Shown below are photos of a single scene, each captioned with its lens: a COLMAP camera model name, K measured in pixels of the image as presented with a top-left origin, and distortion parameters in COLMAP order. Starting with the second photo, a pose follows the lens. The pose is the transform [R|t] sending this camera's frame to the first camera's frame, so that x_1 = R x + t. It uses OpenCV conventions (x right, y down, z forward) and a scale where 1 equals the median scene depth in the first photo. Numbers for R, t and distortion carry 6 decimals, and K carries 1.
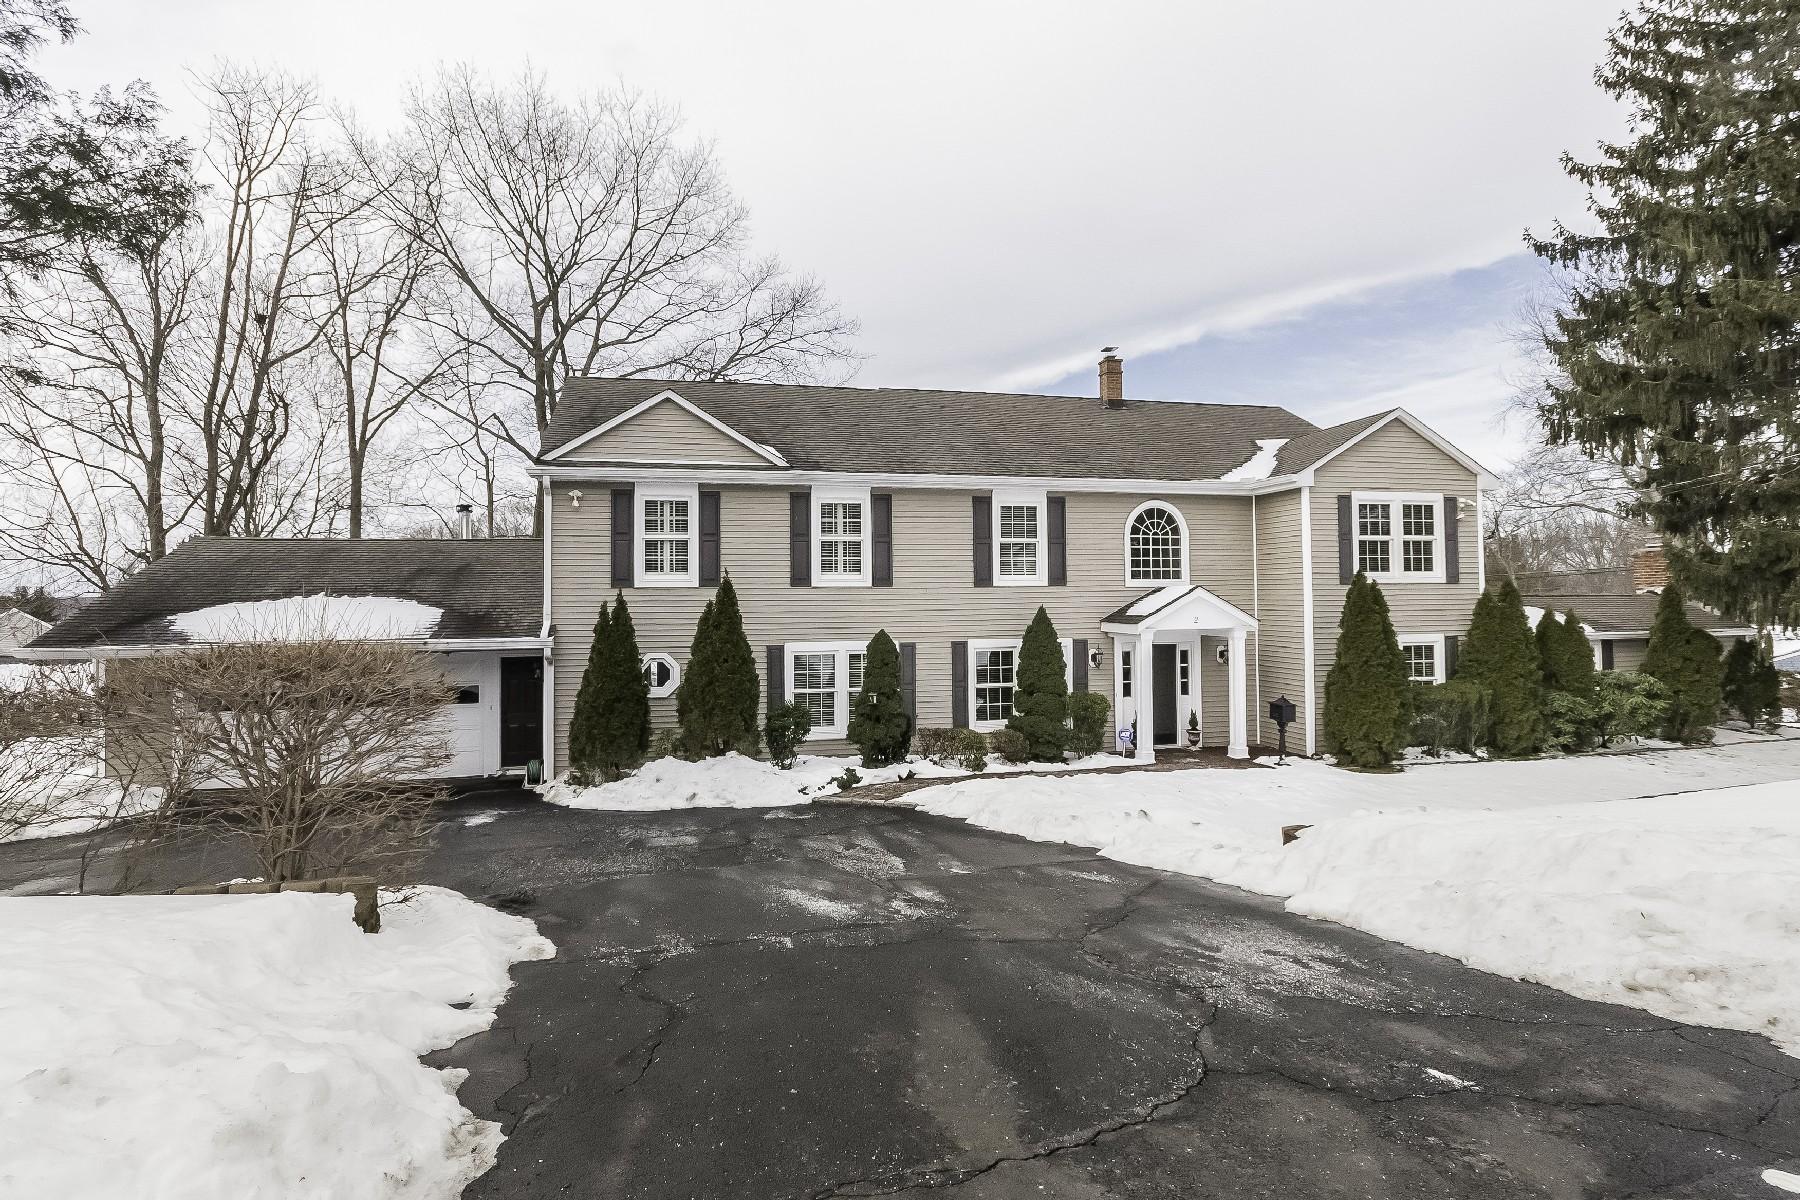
lens RADIAL K [[807.2, 0, 900.0], [0, 807.2, 600.0], [0, 0, 1]] dist [0.017811, 0.000253]
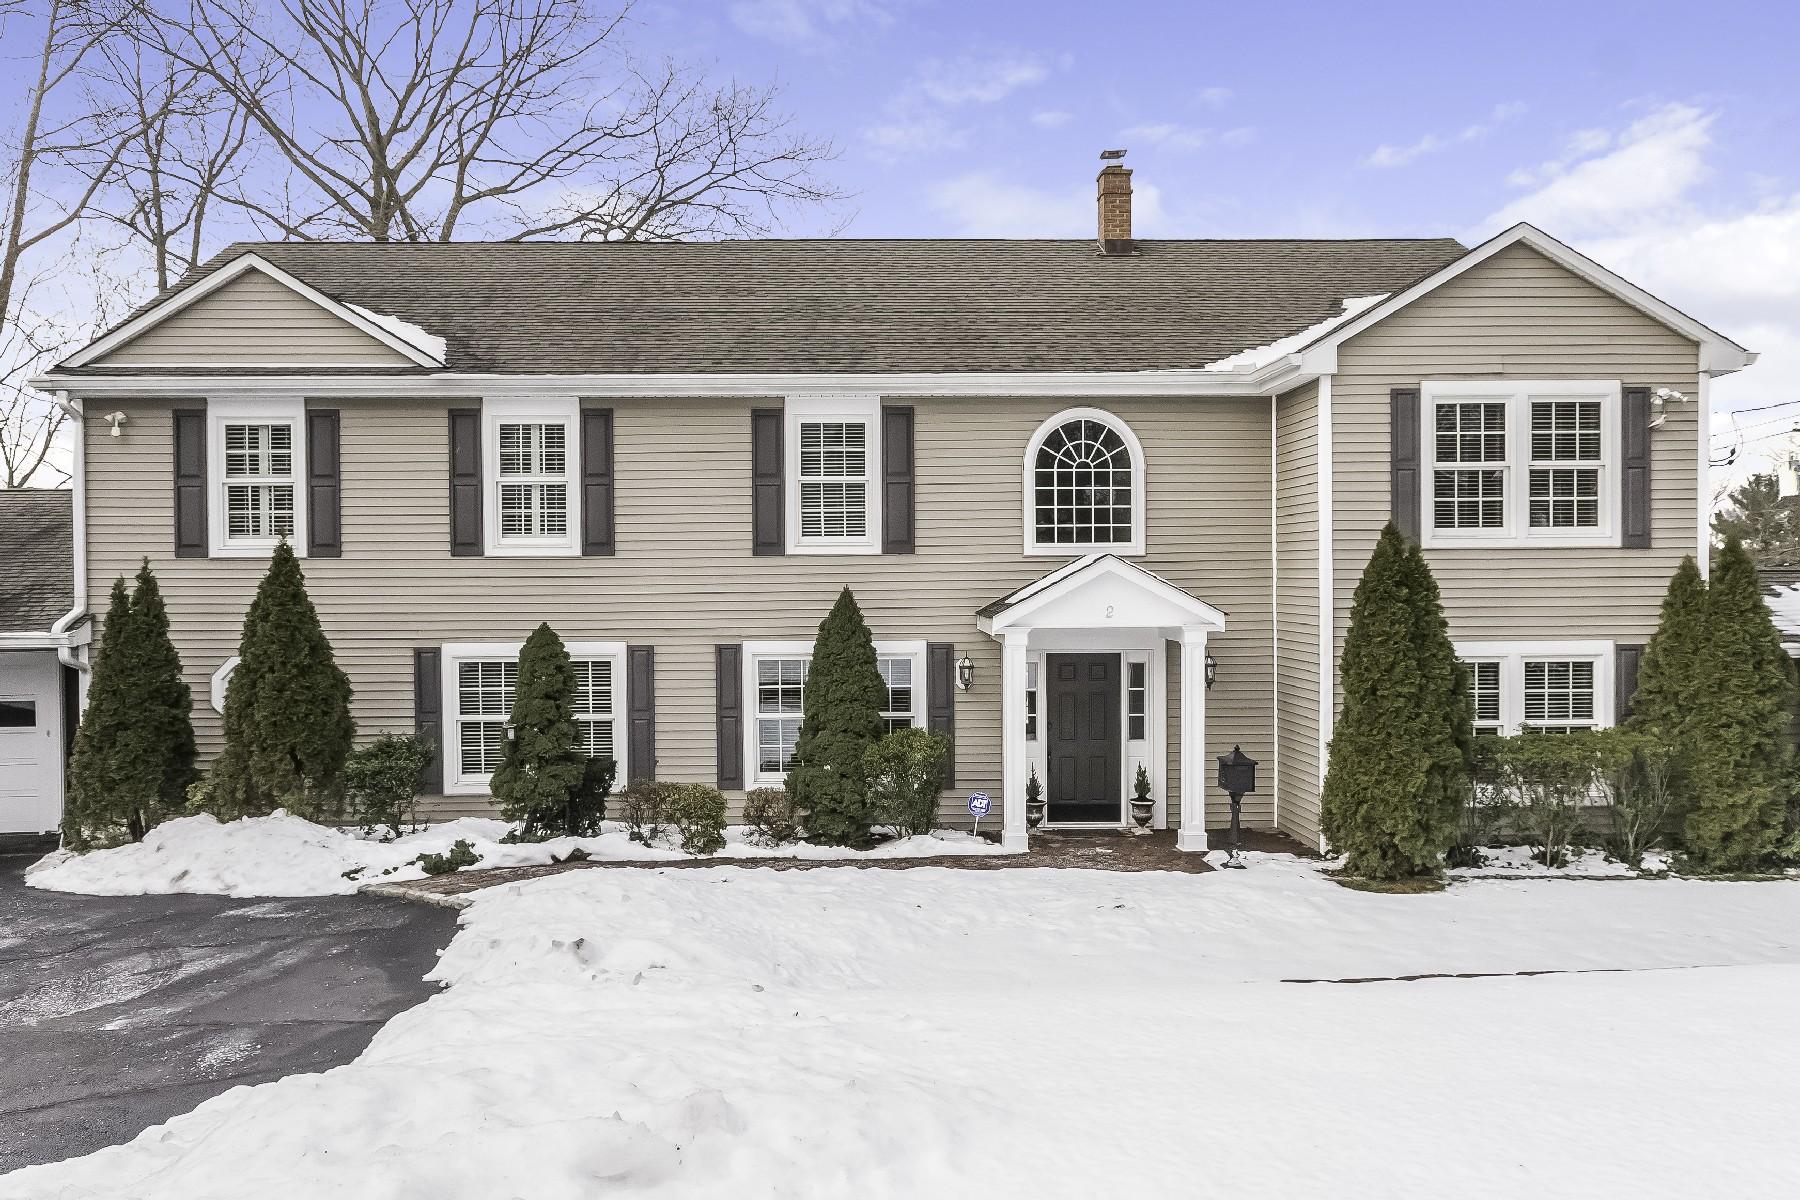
lens RADIAL K [[1242.0, 0, 900.0], [0, 1242.0, 620.9], [0, 0, 1]] dist [0.033953, -0.001351]
pose [[0.980196, 0.008846, -0.197831, 0.384572], [-0.001464, 0.999298, 0.037427, -0.002531], [0.198024, -0.036396, 0.979521, 0.089844]]
